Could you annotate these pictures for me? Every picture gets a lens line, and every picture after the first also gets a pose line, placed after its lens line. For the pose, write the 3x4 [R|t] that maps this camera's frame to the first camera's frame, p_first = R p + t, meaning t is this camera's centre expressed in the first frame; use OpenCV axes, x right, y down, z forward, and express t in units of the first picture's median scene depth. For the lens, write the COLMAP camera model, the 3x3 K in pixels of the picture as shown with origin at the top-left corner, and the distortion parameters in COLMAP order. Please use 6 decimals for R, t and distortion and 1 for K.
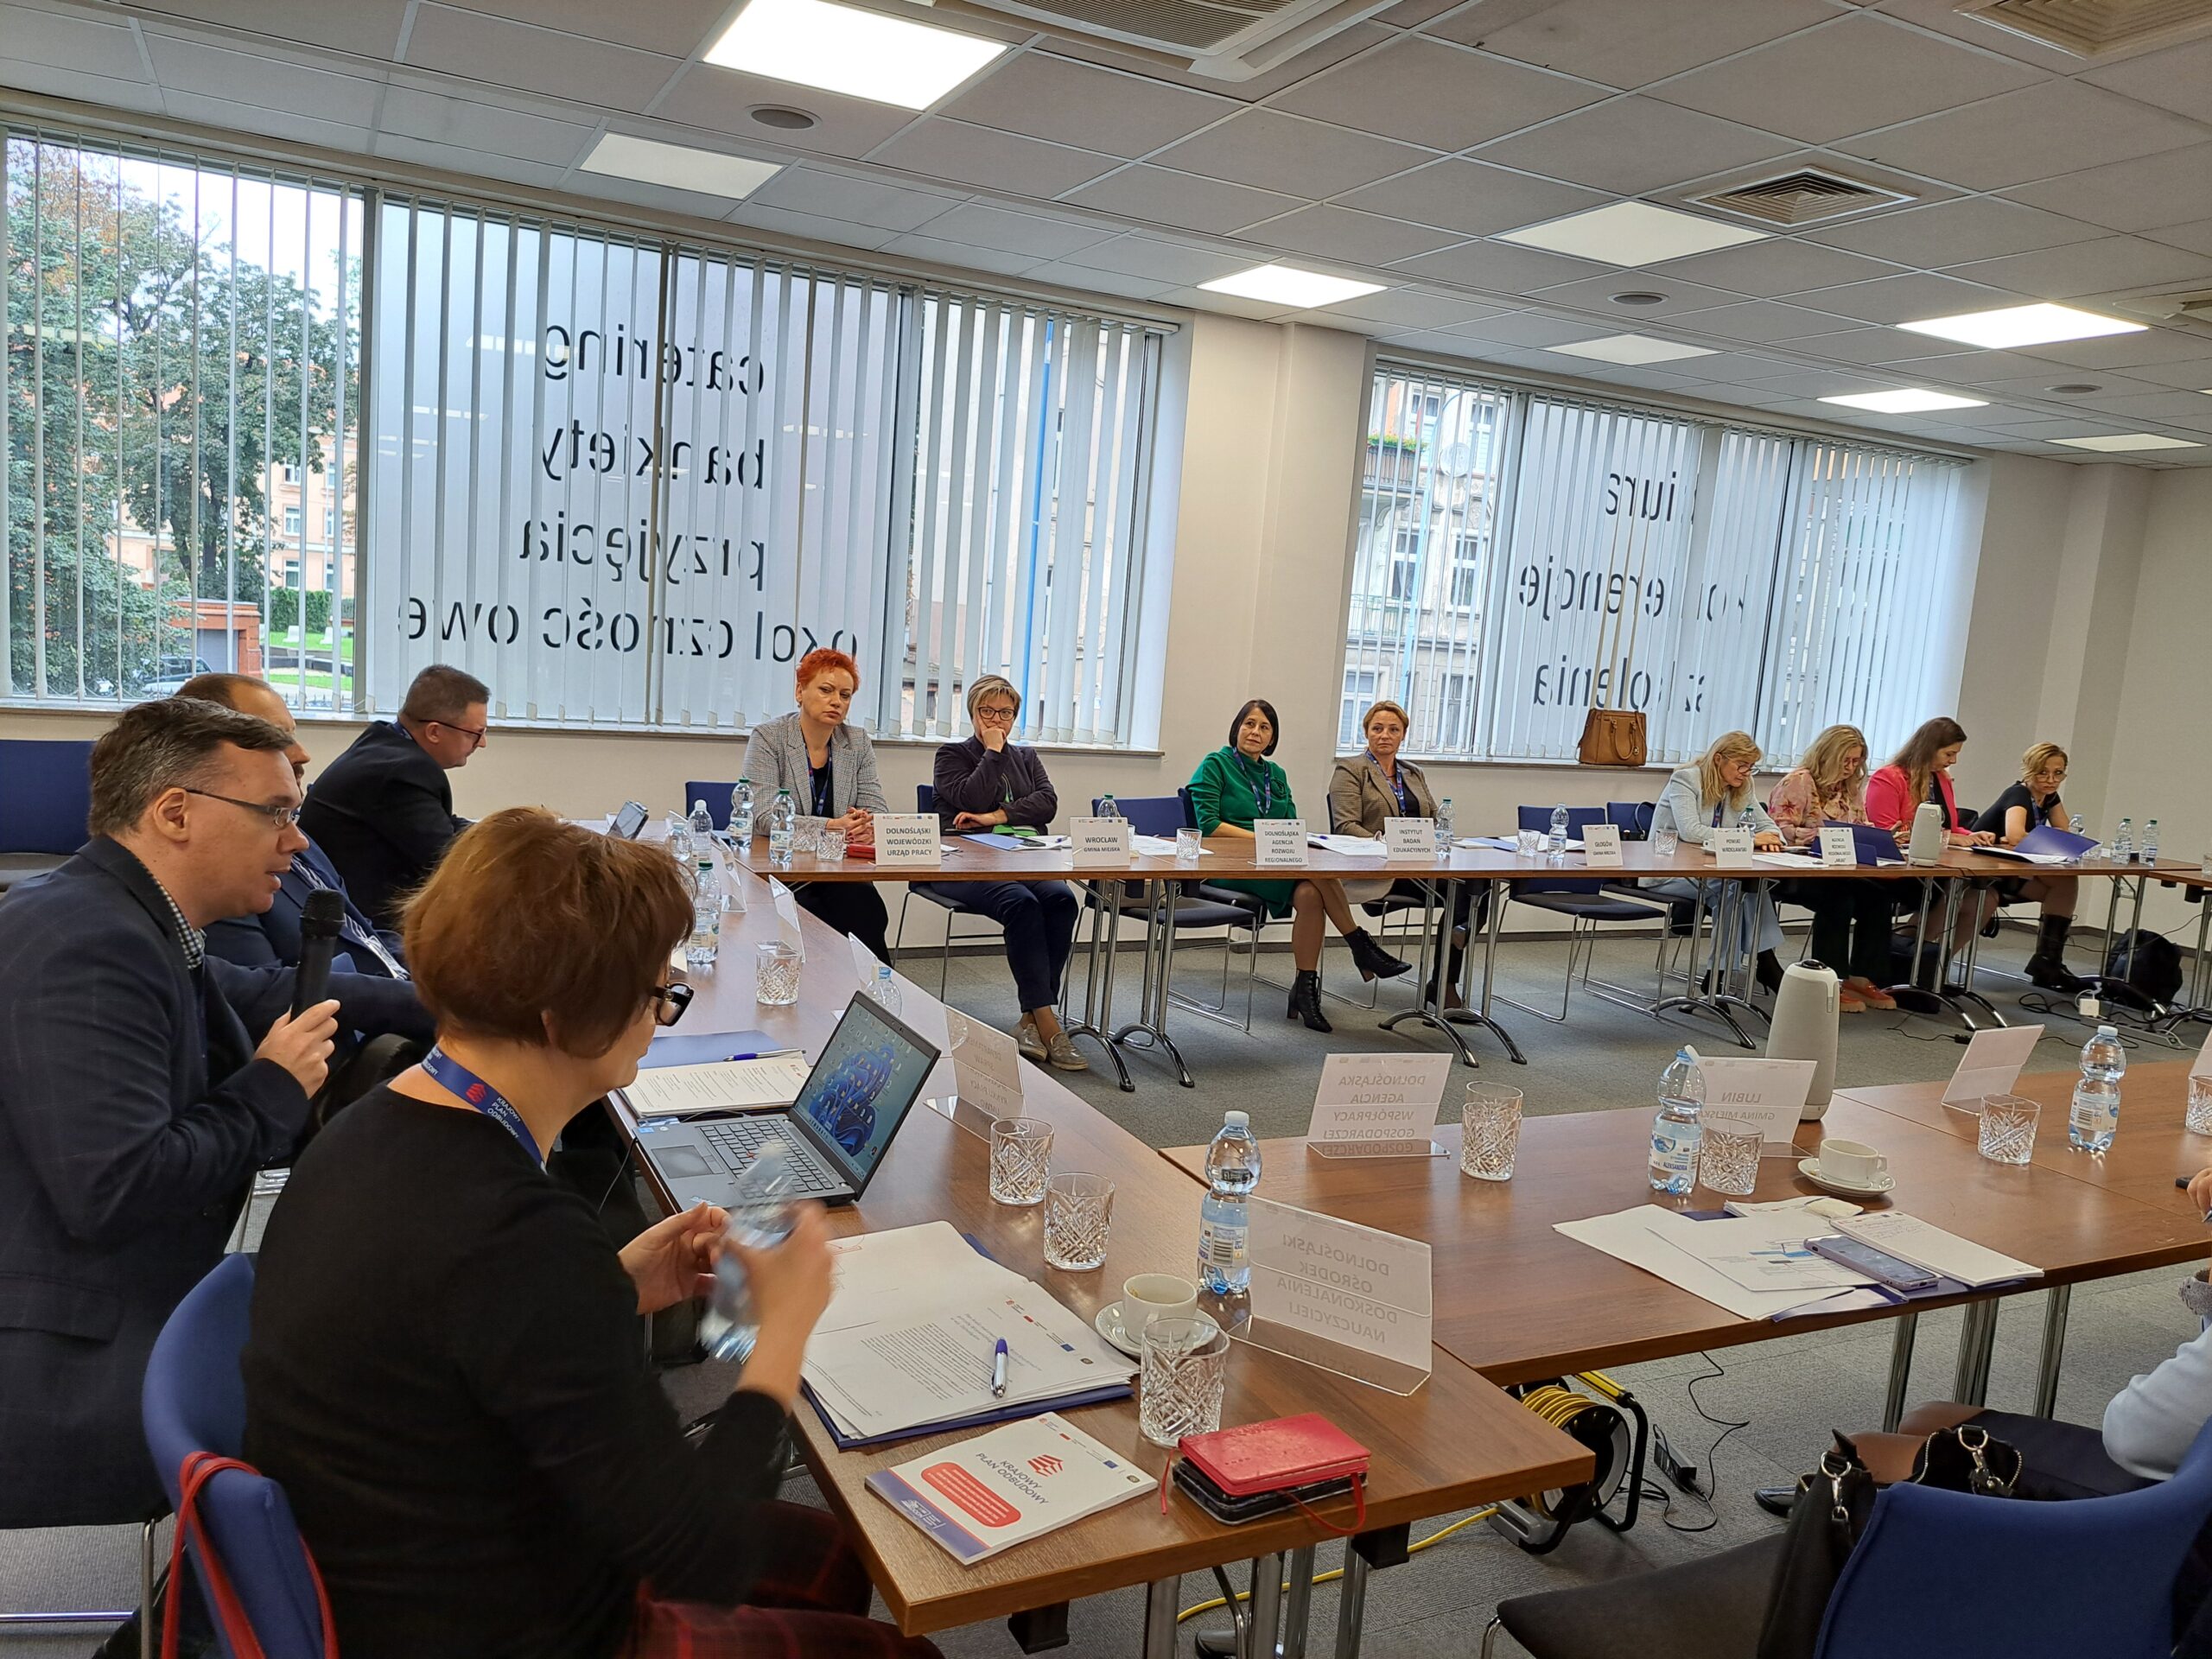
lens RADIAL K [[1583.9, 0, 1051.7], [0, 1583.9, 815.5], [0, 0, 1]] dist [0.024092, 0.000833]
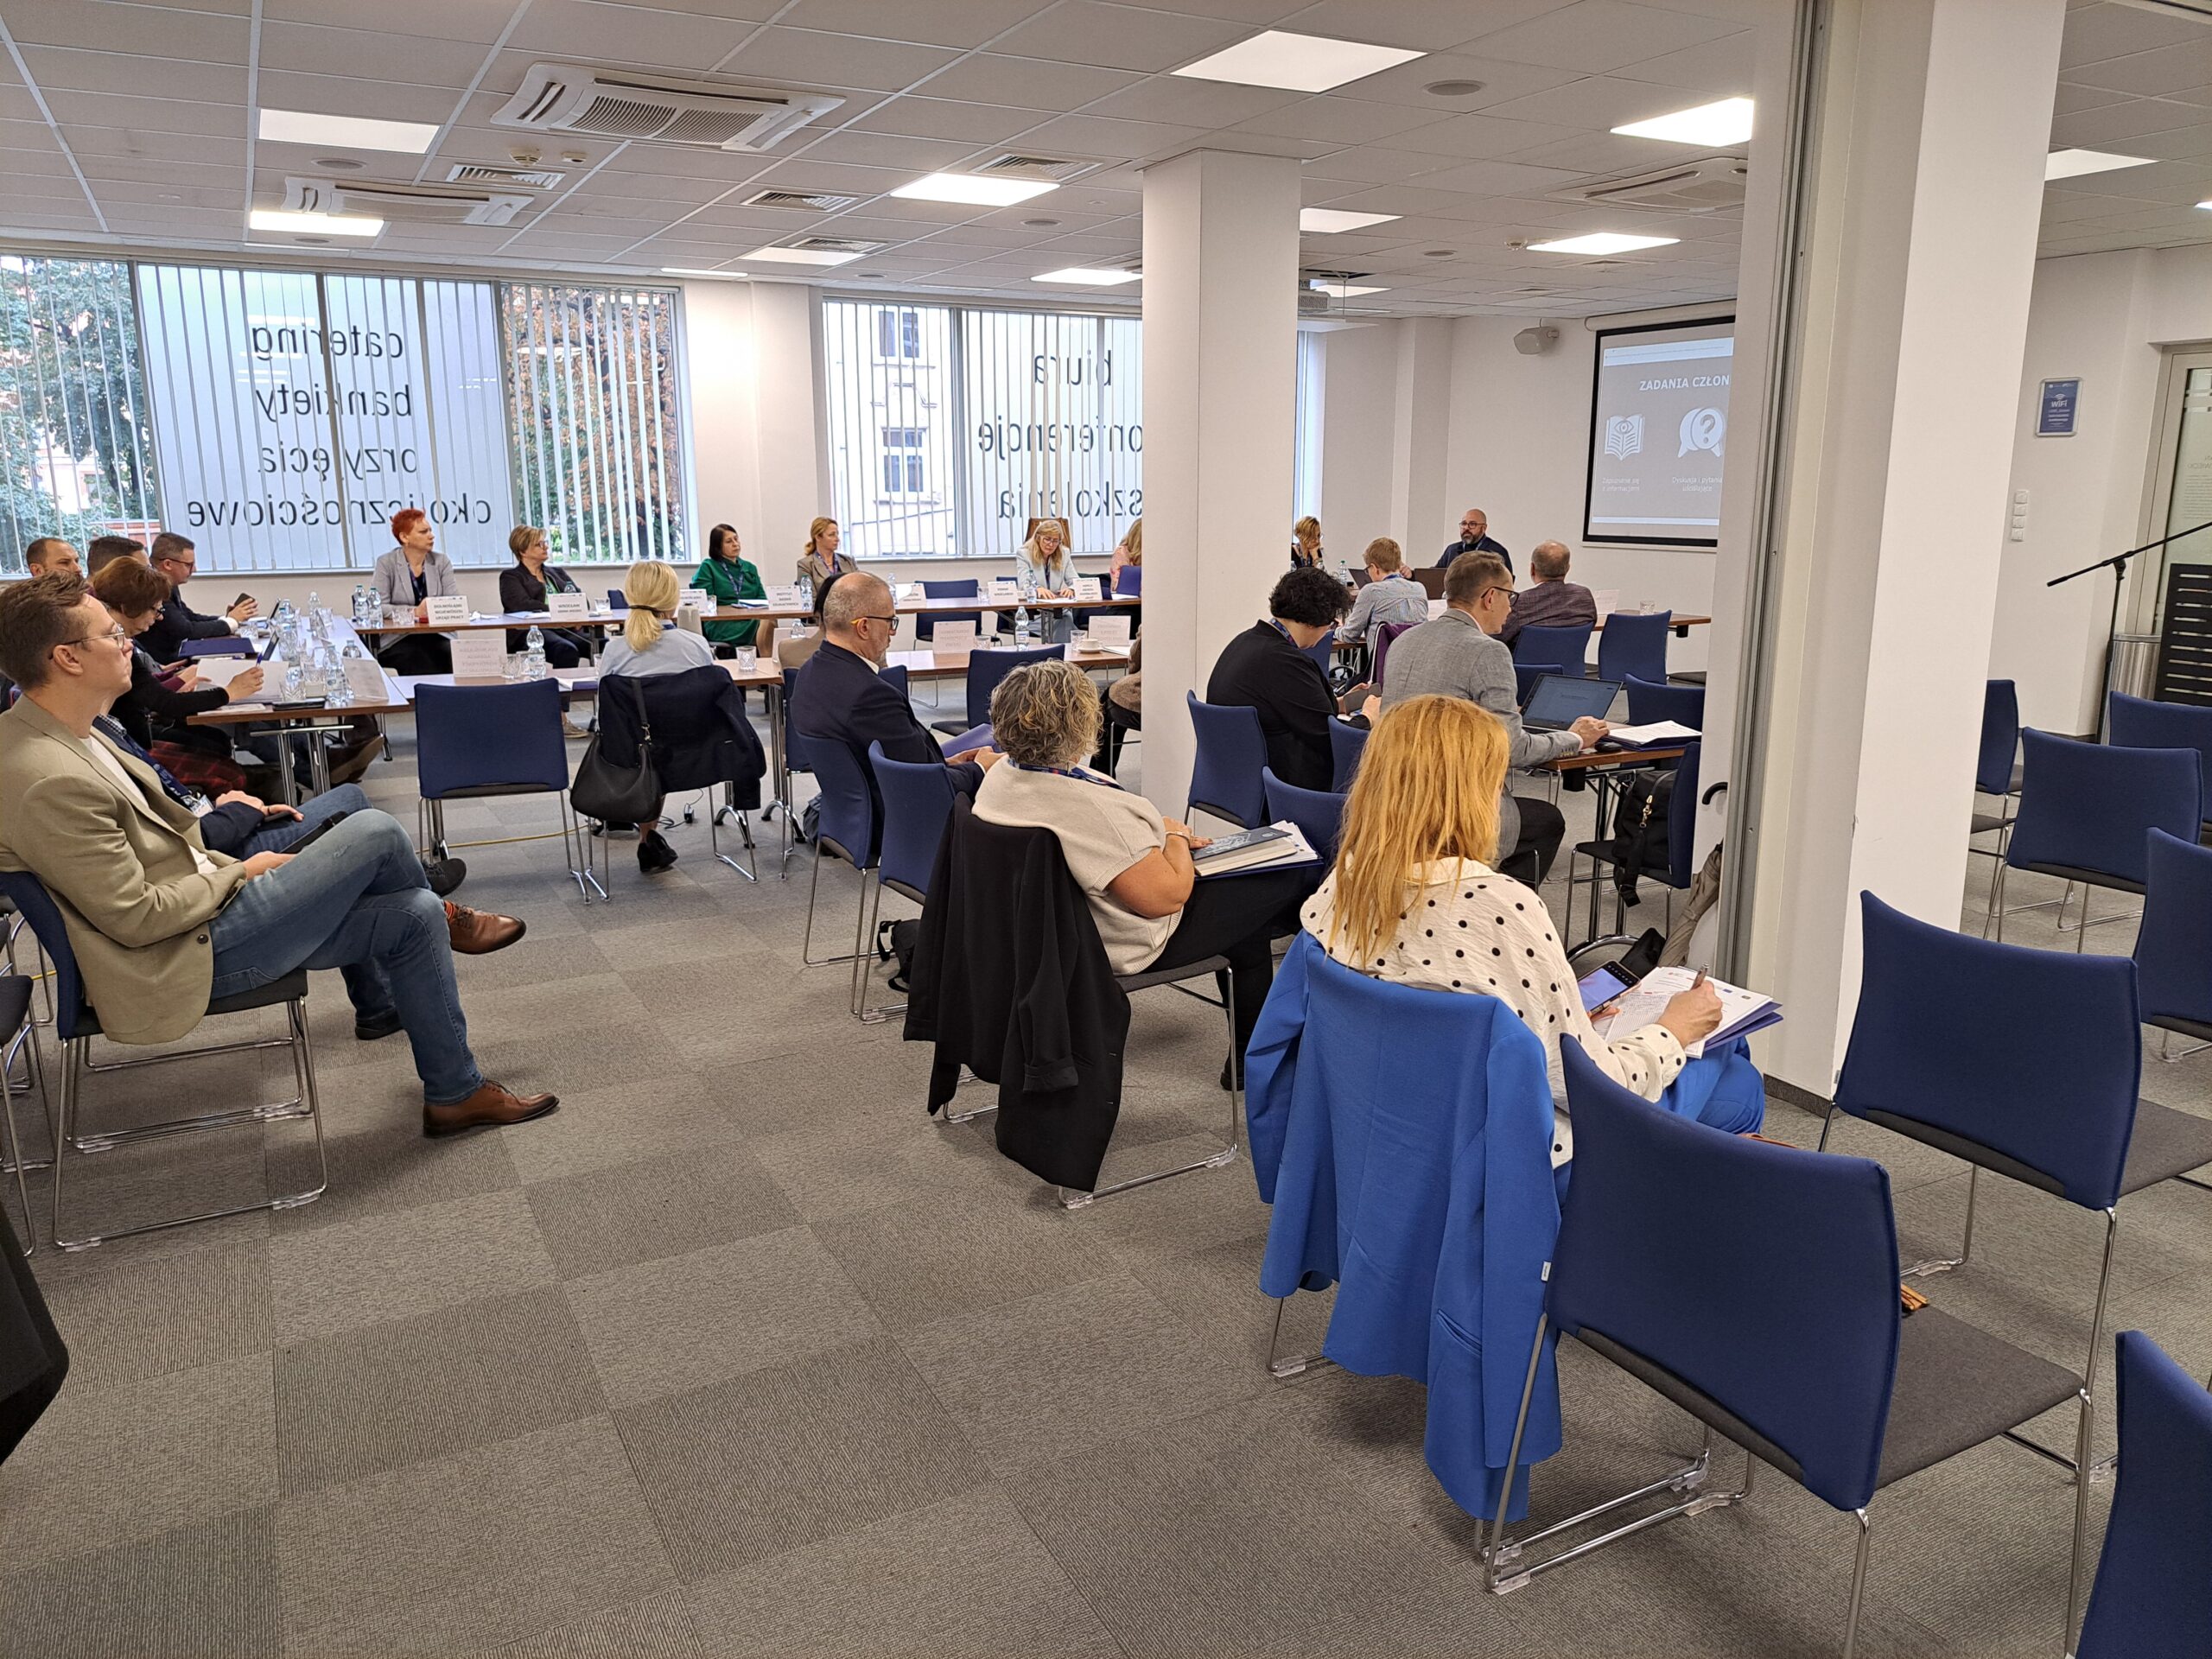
lens RADIAL K [[1586.4, 0, 1114.0], [0, 1586.4, 814.8], [0, 0, 1]] dist [0.082470, -0.098868]
pose [[0.995834, -0.086462, 0.028972, 0.377523], [0.083552, 0.992442, 0.089873, 0.092309], [-0.036524, -0.087078, 0.995532, -0.586874]]
